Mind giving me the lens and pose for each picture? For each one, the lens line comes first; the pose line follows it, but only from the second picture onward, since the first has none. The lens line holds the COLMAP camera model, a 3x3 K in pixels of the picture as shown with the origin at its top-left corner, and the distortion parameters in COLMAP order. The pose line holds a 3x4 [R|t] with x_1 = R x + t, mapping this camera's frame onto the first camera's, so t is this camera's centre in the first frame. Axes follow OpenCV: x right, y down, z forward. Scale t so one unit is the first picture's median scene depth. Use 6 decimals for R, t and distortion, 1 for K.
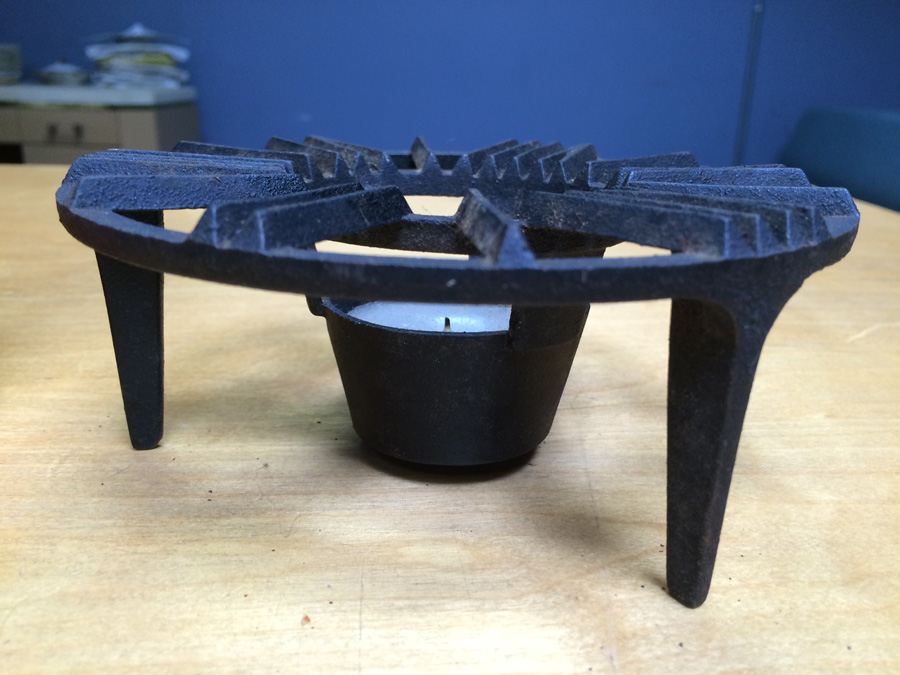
lens RADIAL K [[789.0, 0, 450.0], [0, 789.0, 337.5], [0, 0, 1]] dist [0.051004, -0.094160]
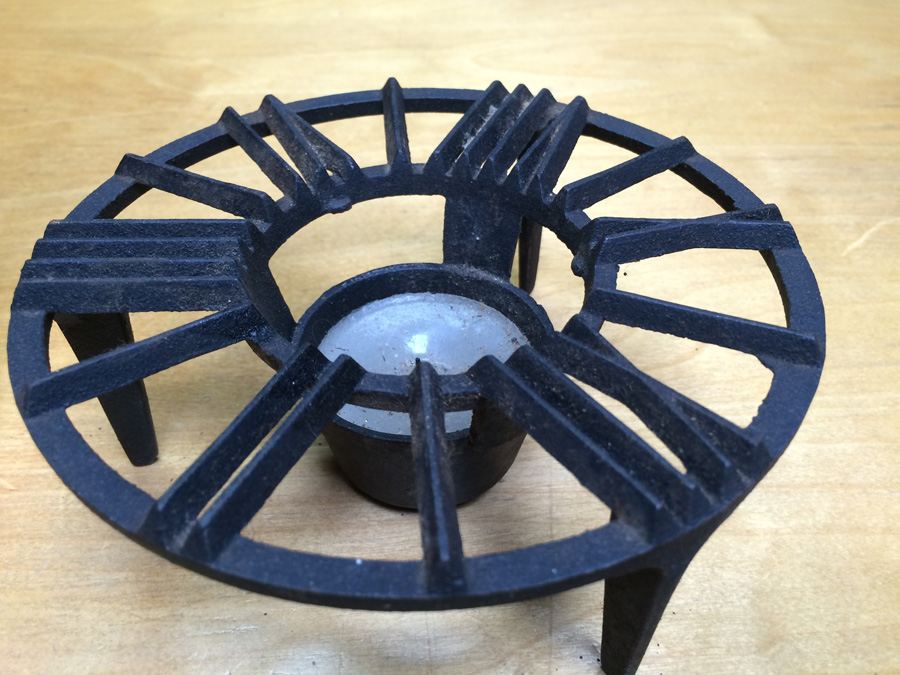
lens RADIAL K [[789.0, 0, 450.0], [0, 789.0, 337.5], [0, 0, 1]] dist [0.051004, -0.094160]
pose [[0.999617, -0.008050, -0.026482, 0.085598], [0.017939, 0.917046, 0.398379, -0.596995], [0.021078, -0.398701, 0.916839, 0.112130]]
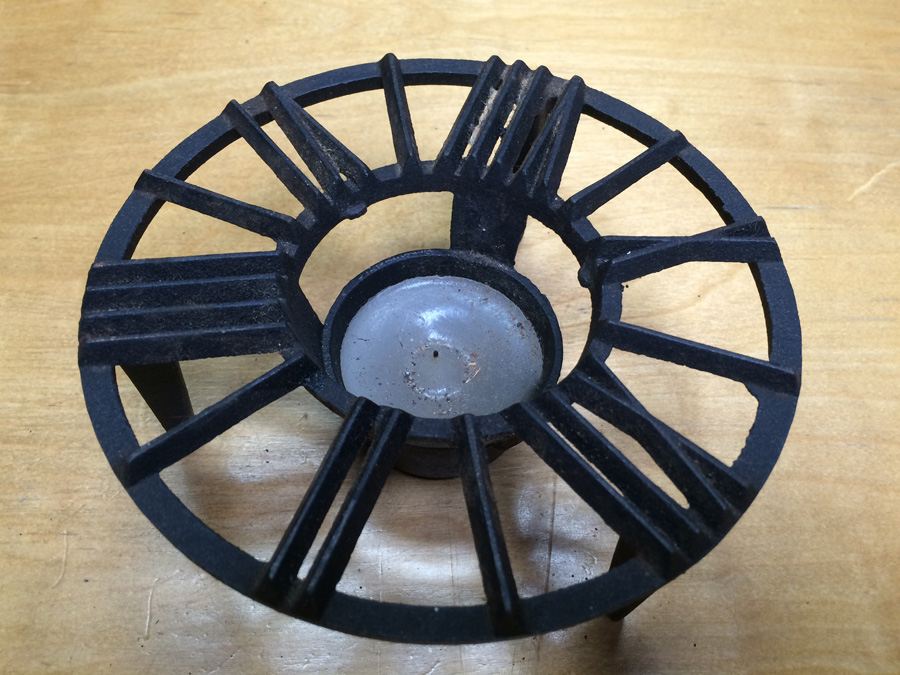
lens RADIAL K [[789.0, 0, 450.0], [0, 789.0, 337.5], [0, 0, 1]] dist [0.051004, -0.094160]
pose [[0.998157, -0.043568, 0.042237, -0.039175], [0.008926, 0.793906, 0.607976, -0.951484], [-0.060021, -0.606478, 0.792831, 0.165990]]
